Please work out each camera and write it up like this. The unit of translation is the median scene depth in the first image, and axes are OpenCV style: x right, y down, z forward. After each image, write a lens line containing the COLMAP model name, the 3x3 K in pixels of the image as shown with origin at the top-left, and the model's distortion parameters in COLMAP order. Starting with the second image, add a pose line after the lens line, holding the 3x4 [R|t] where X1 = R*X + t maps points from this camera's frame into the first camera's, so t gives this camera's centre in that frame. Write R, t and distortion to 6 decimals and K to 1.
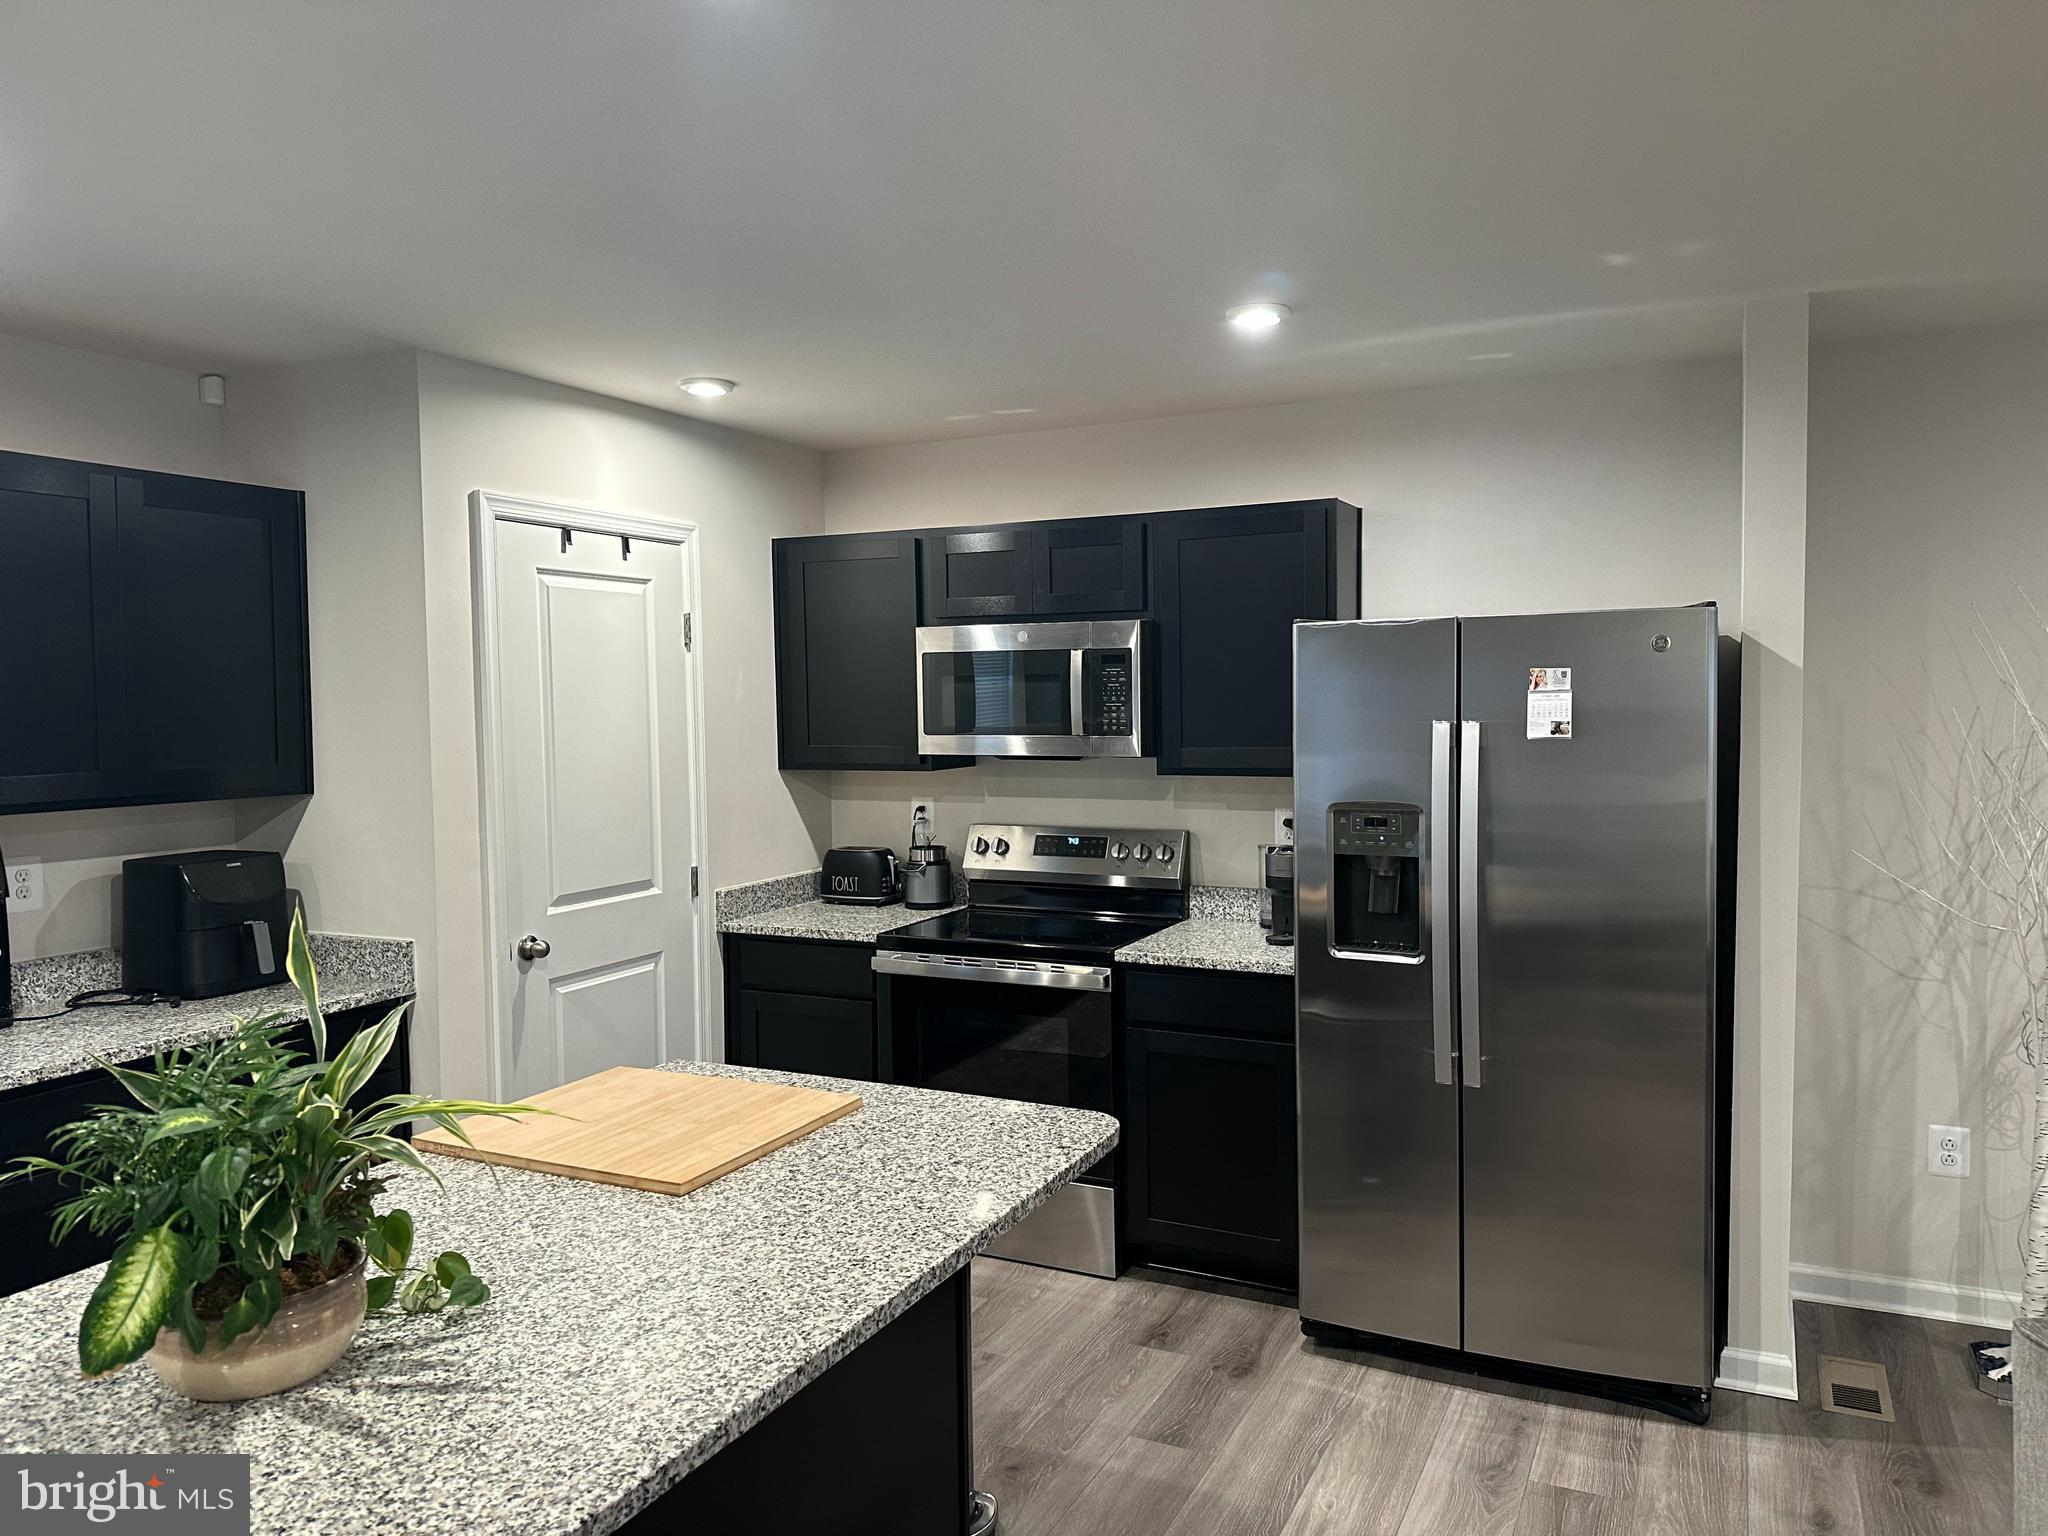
lens RADIAL K [[1415.5, 0, 1042.6], [0, 1415.5, 765.4], [0, 0, 1]] dist [0.107251, -0.153573]
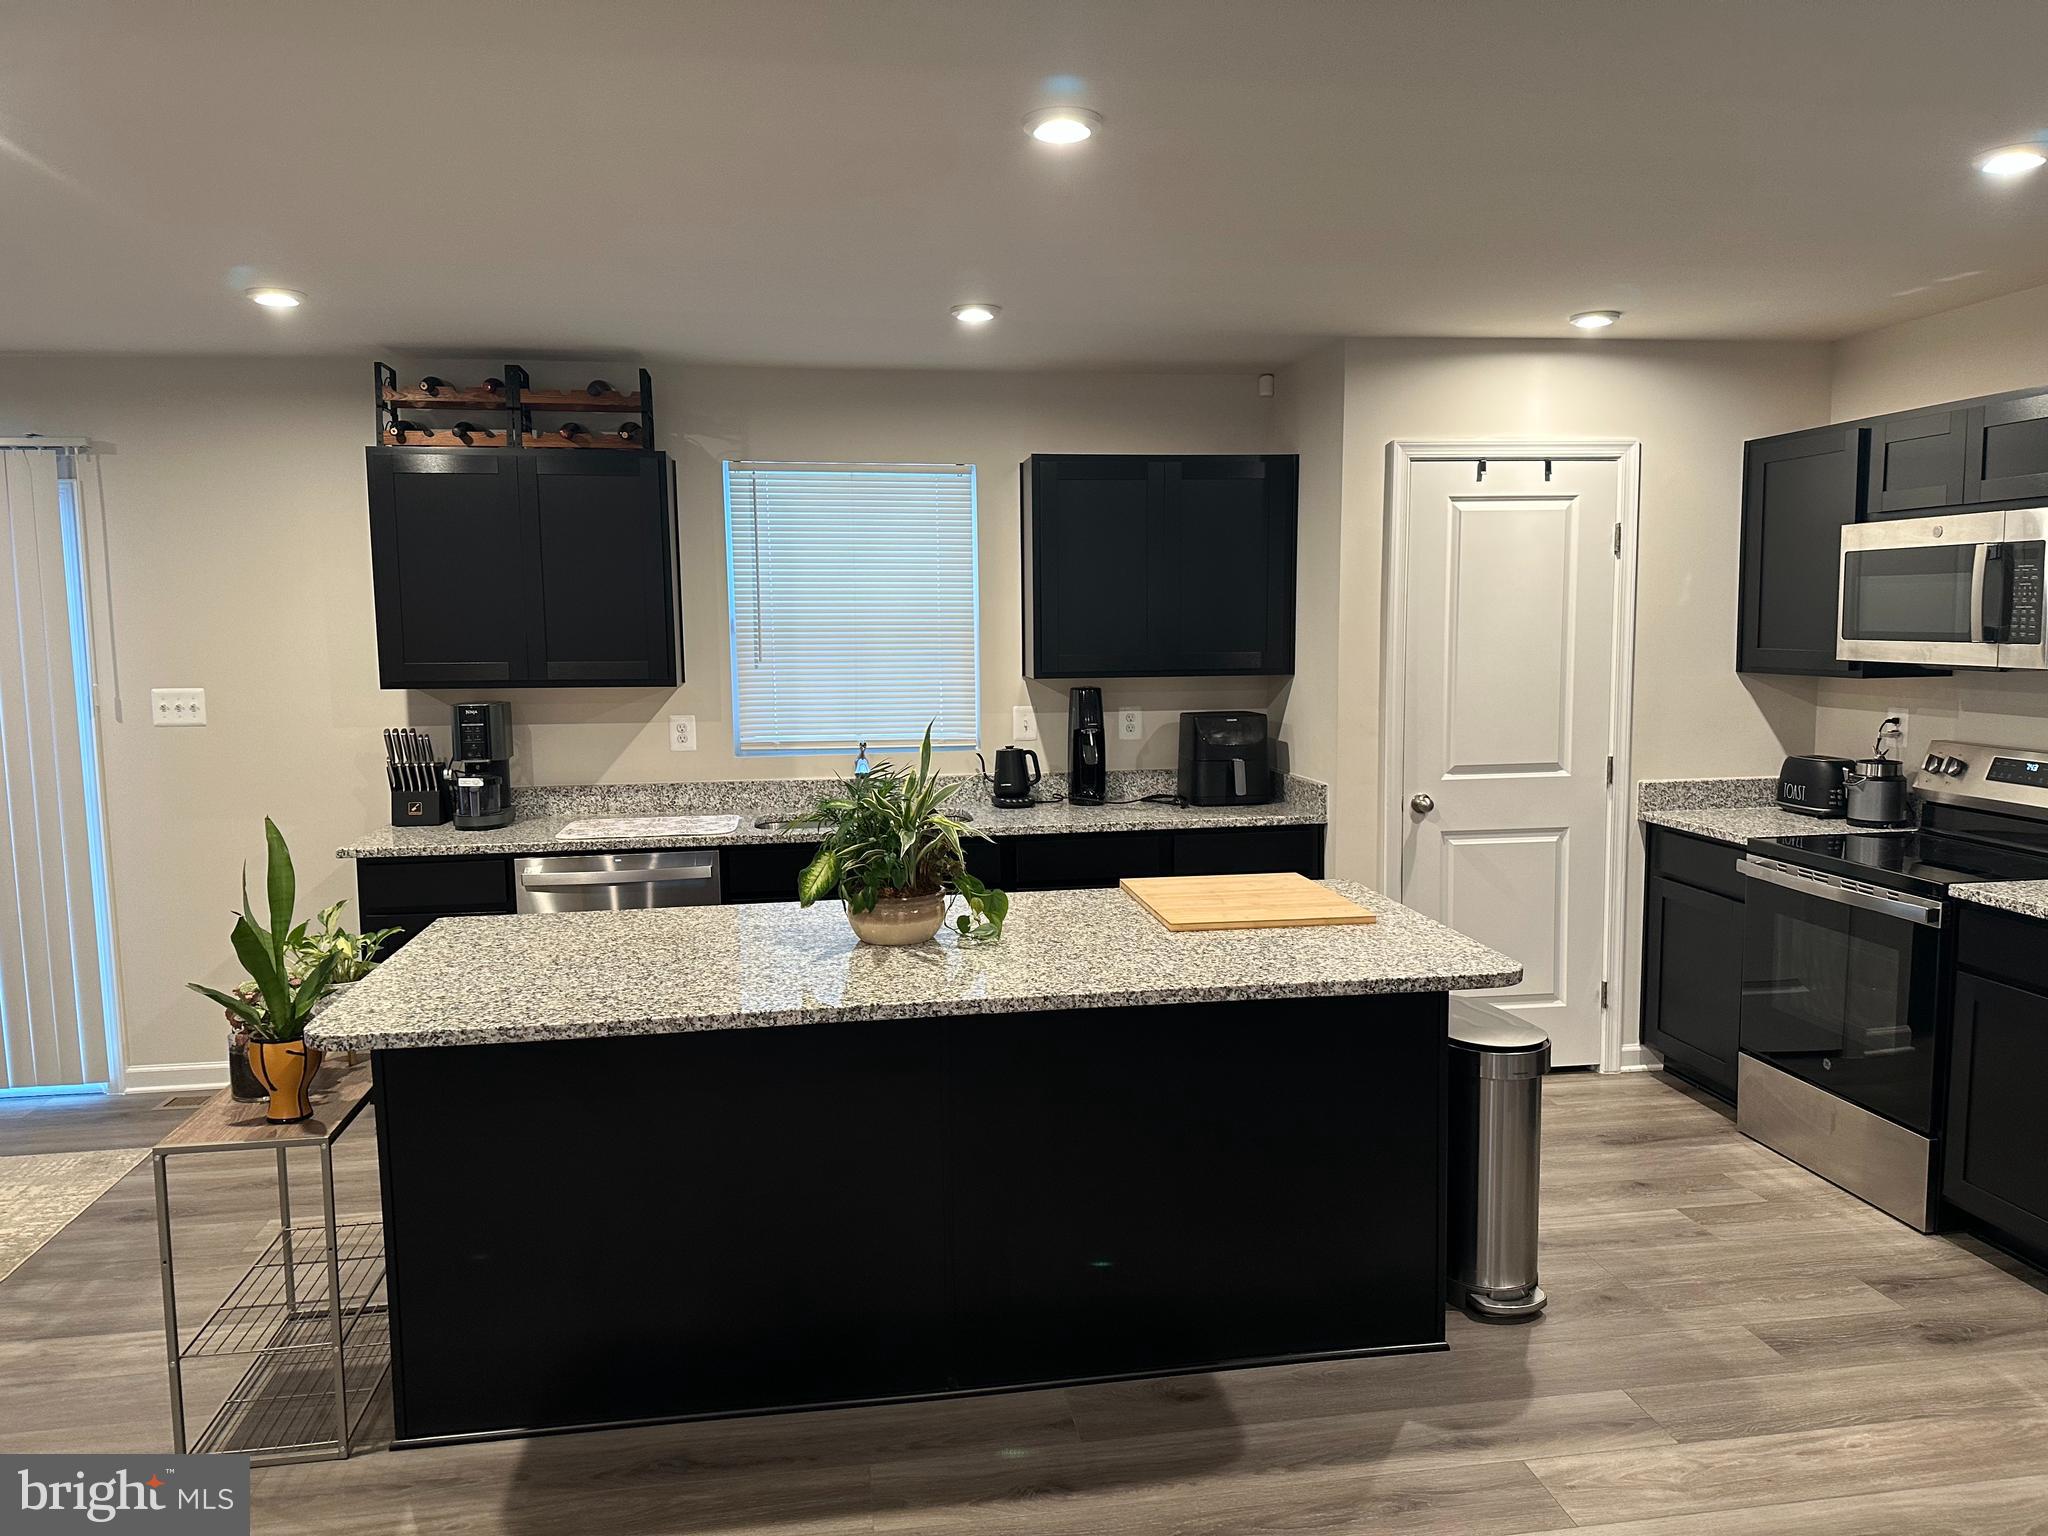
lens RADIAL K [[1415.5, 0, 1042.6], [0, 1415.5, 765.4], [0, 0, 1]] dist [0.107251, -0.153573]
pose [[0.568611, 0.090076, -0.817660, 0.464223], [-0.035718, 0.995753, 0.084856, -0.000361], [0.821830, -0.019045, 0.569414, 0.013461]]
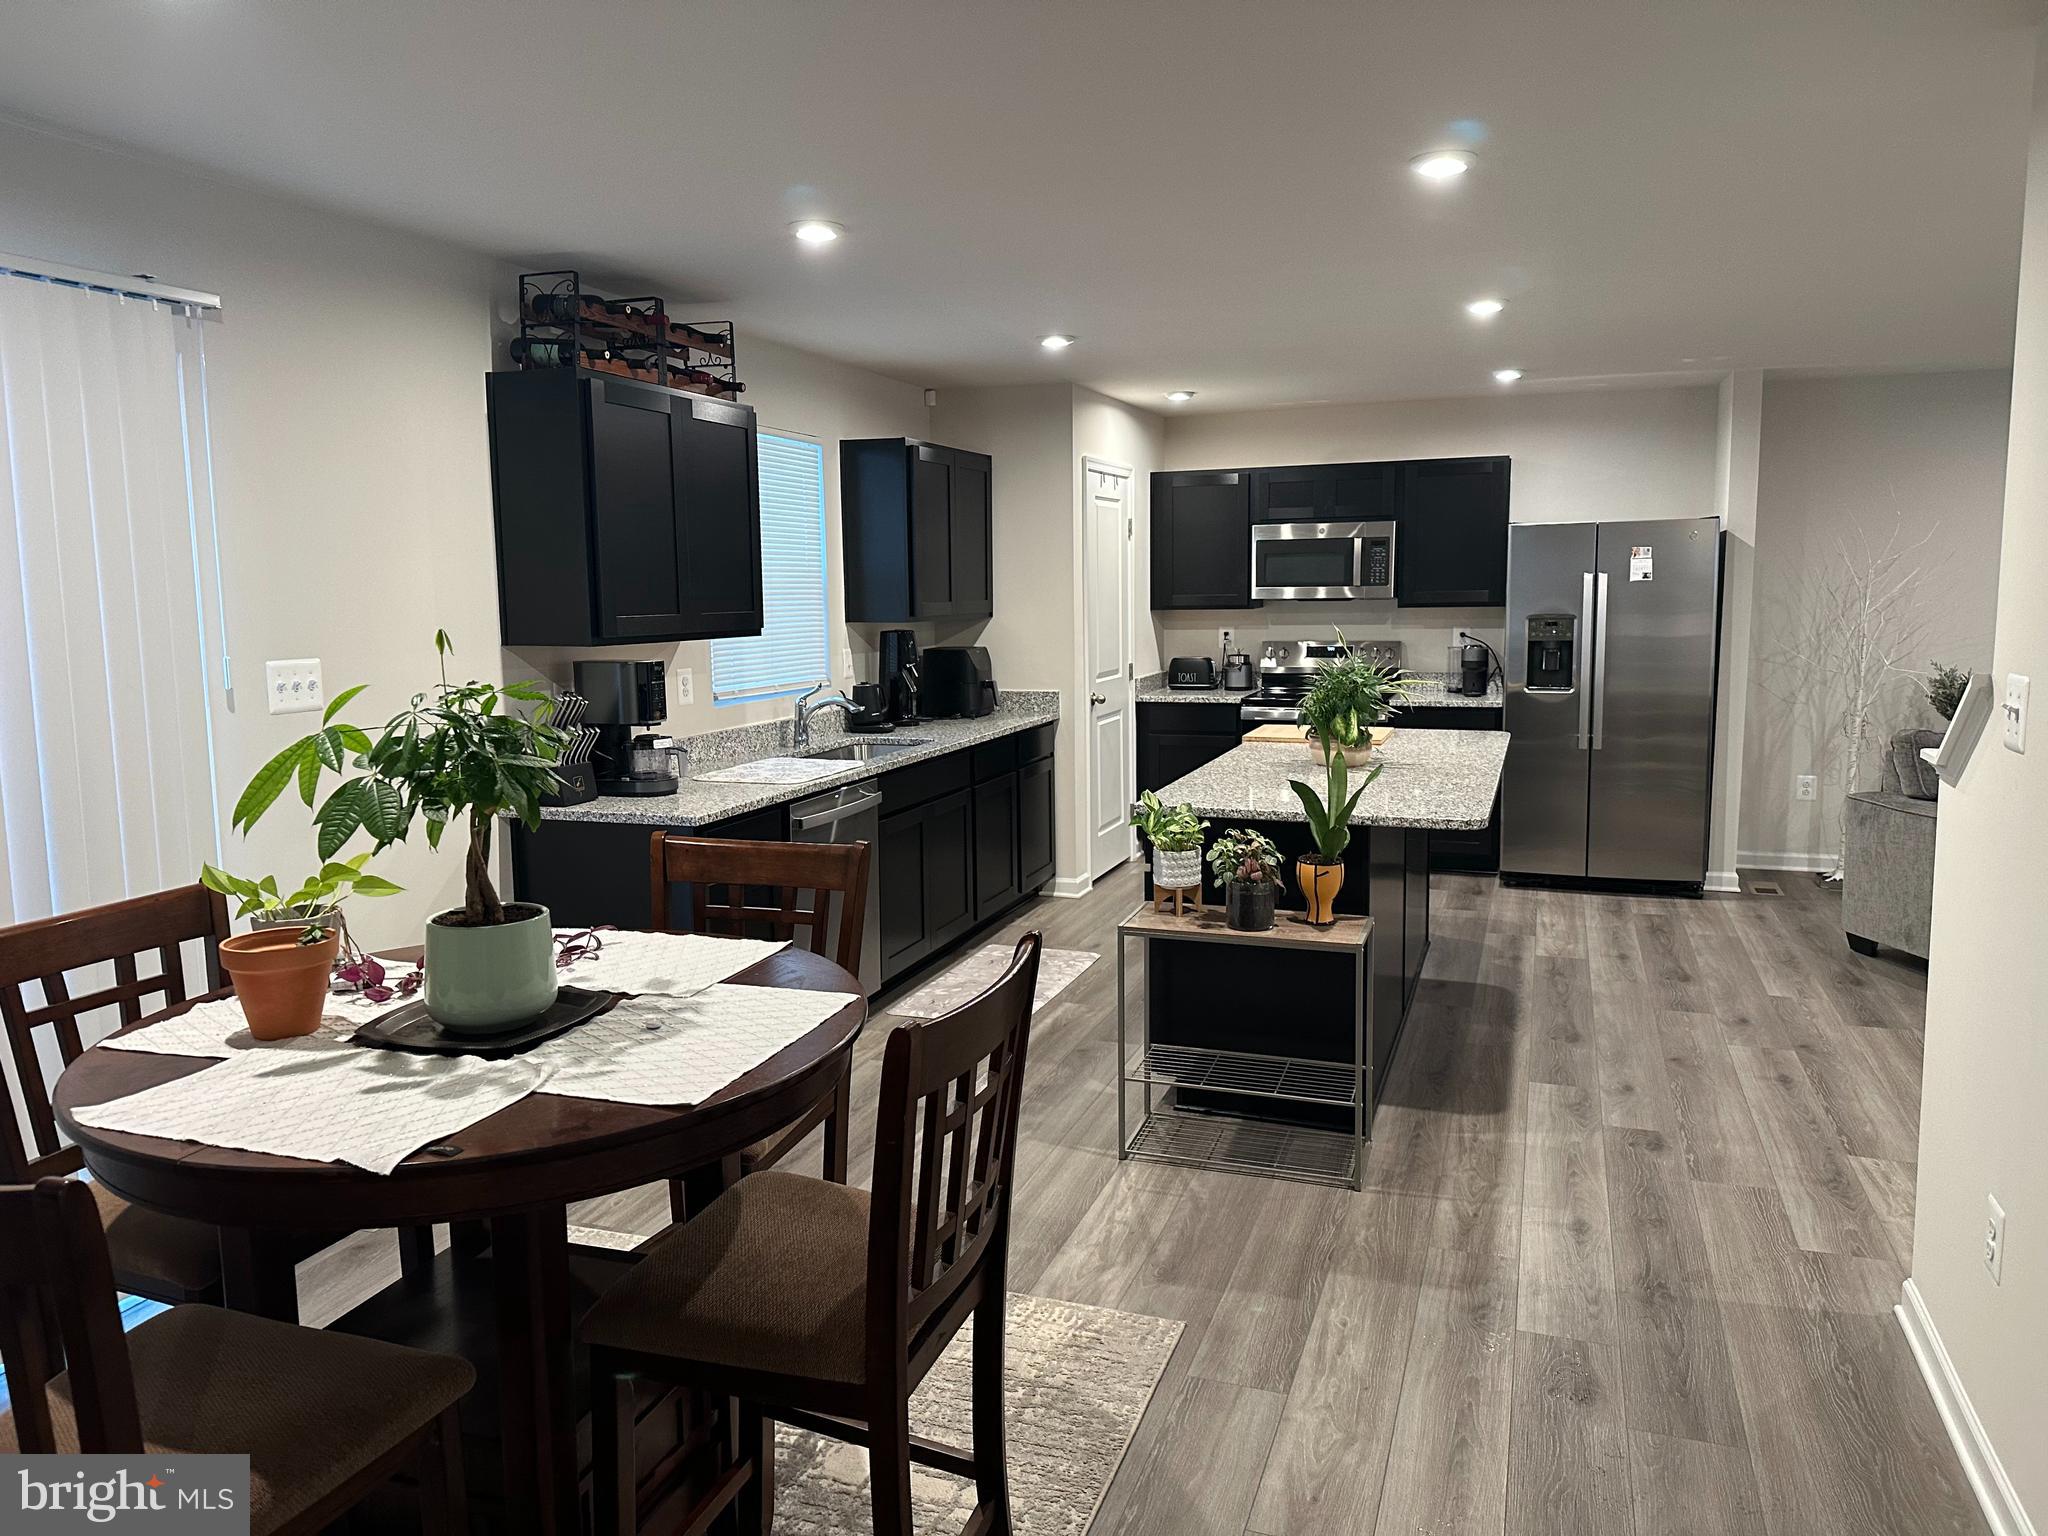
lens RADIAL K [[1406.1, 0, 1027.1], [0, 1406.1, 745.0], [0, 0, 1]] dist [0.074497, -0.141506]
pose [[0.994968, -0.013543, 0.099275, -0.616714], [0.006966, 0.997775, 0.066299, 0.063158], [-0.099952, -0.065274, 0.992849, -0.815355]]
